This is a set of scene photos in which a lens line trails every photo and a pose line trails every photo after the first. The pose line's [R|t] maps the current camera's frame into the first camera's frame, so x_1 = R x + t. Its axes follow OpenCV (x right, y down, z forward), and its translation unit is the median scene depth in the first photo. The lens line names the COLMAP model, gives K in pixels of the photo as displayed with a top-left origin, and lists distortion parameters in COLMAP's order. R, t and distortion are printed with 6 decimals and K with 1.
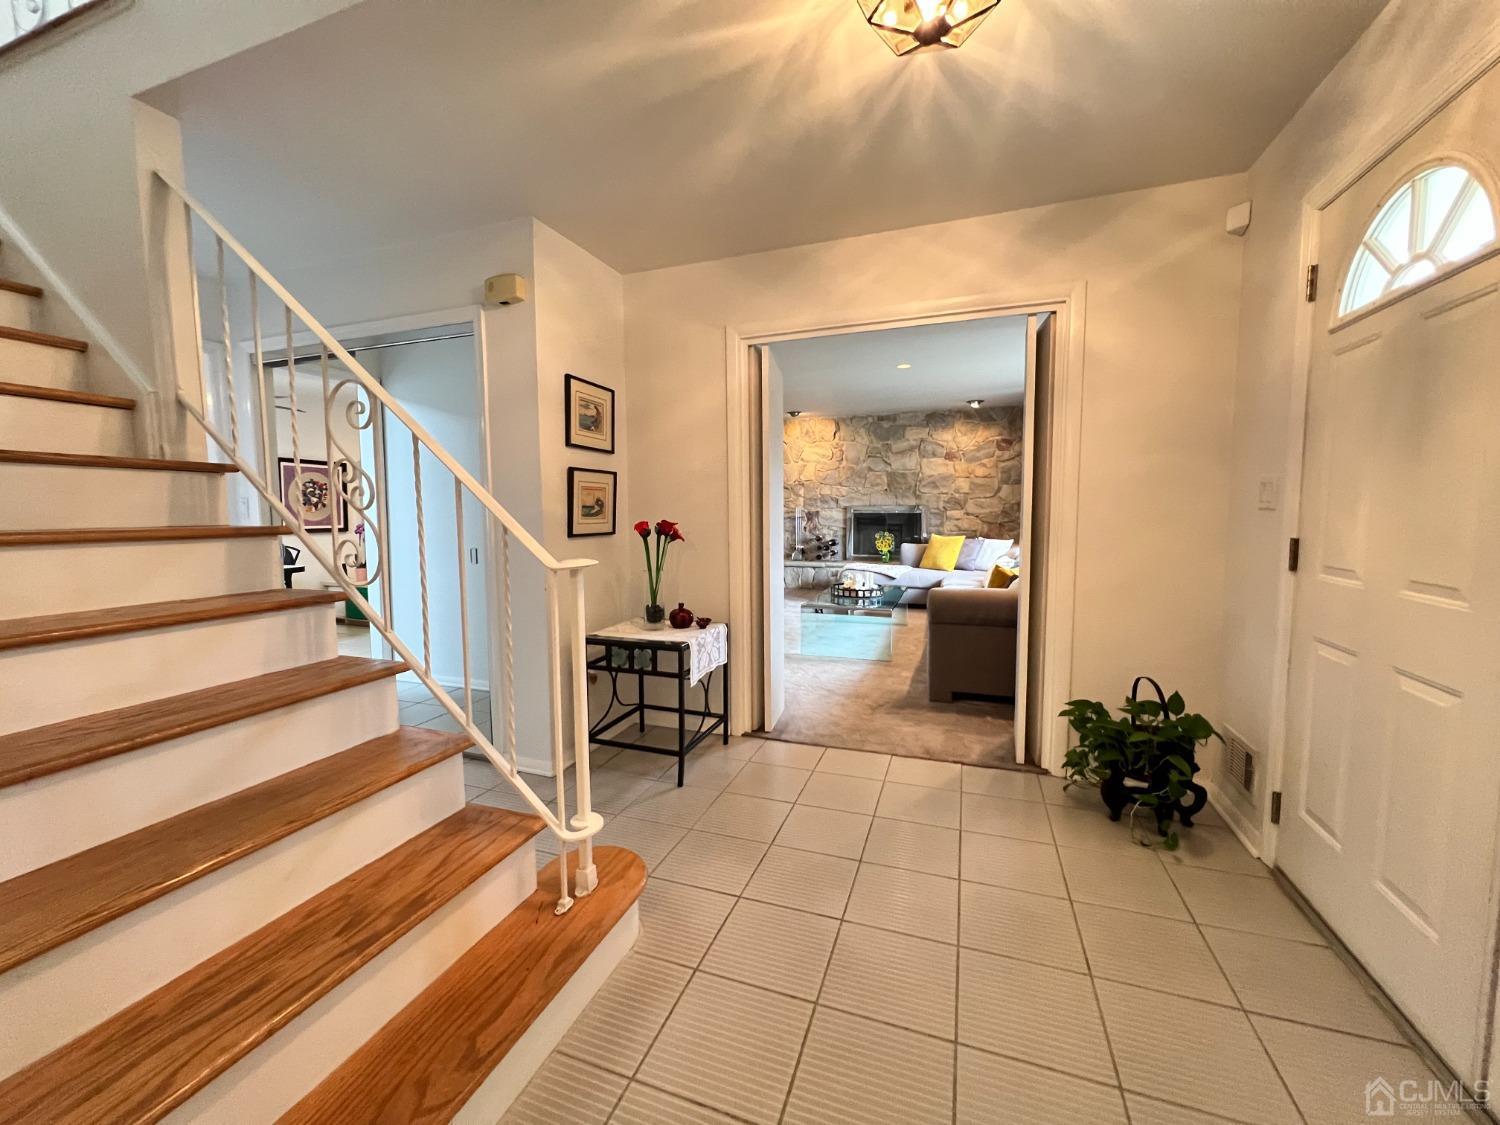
lens RADIAL K [[603.9, 0, 748.5], [0, 603.9, 556.3], [0, 0, 1]] dist [-0.001002, 0.000814]
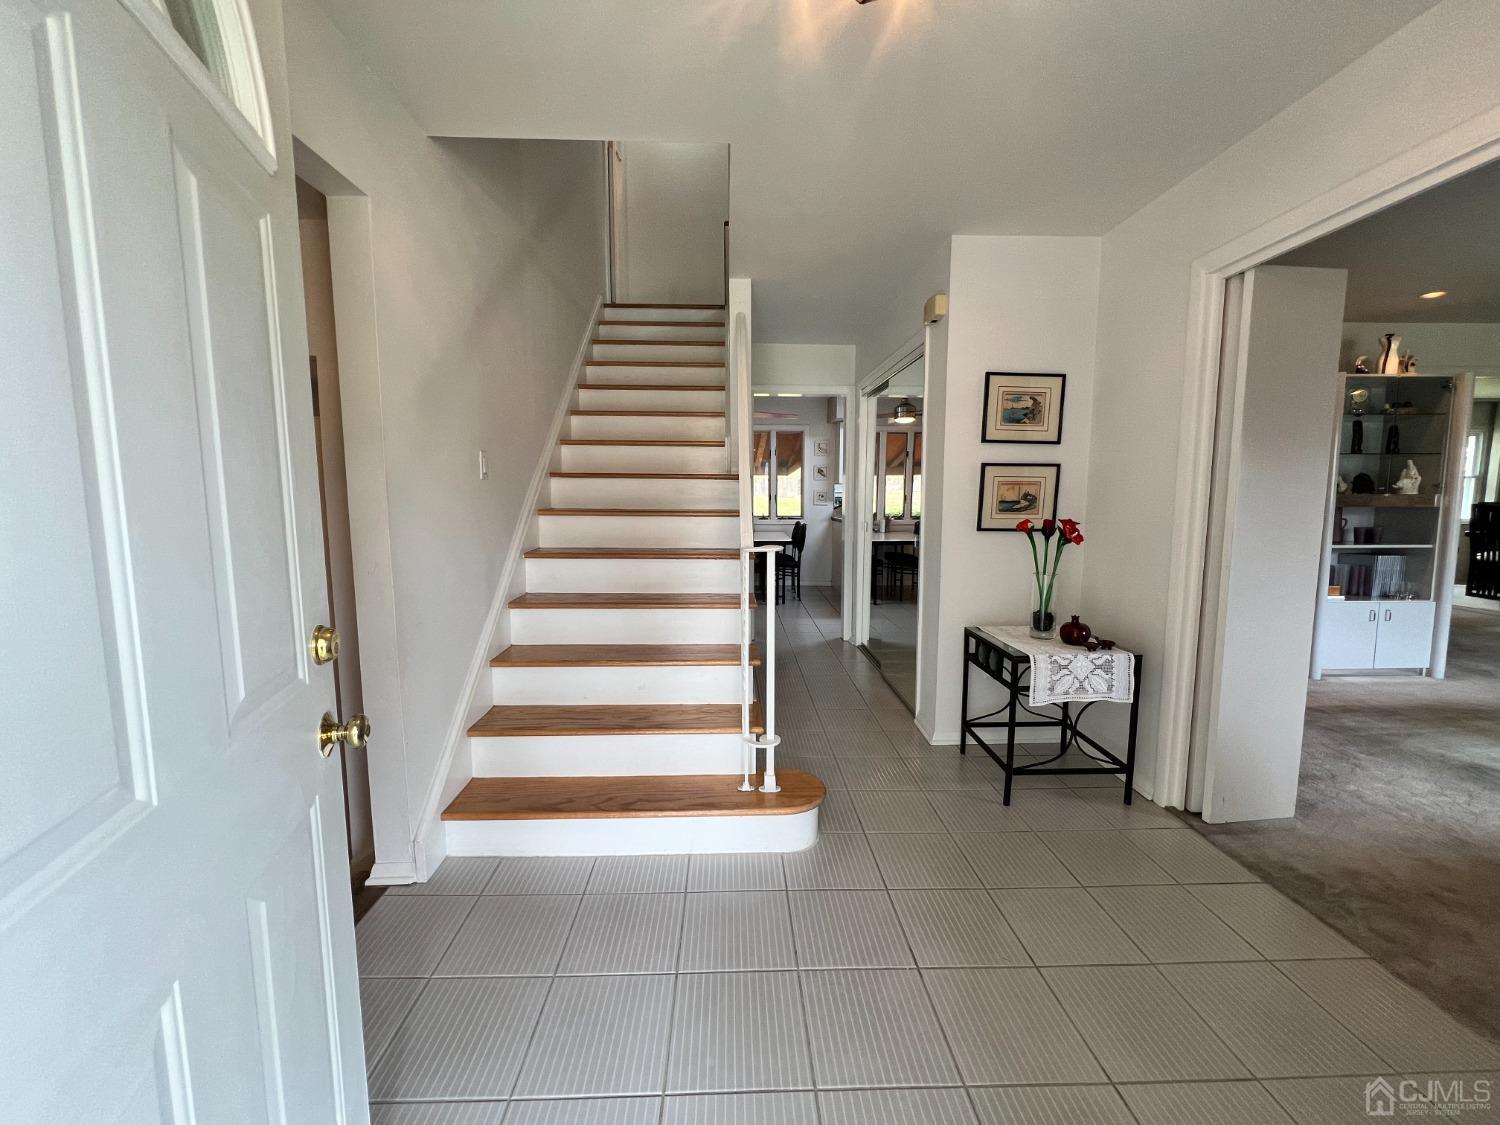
lens RADIAL K [[603.9, 0, 750.1], [0, 603.9, 559.9], [0, 0, 1]] dist [-0.001002, 0.000814]
pose [[0.371762, 0.109690, -0.921825, 0.496134], [-0.079832, 0.993094, 0.085975, -0.038414], [0.924889, 0.041629, 0.377951, 0.237294]]
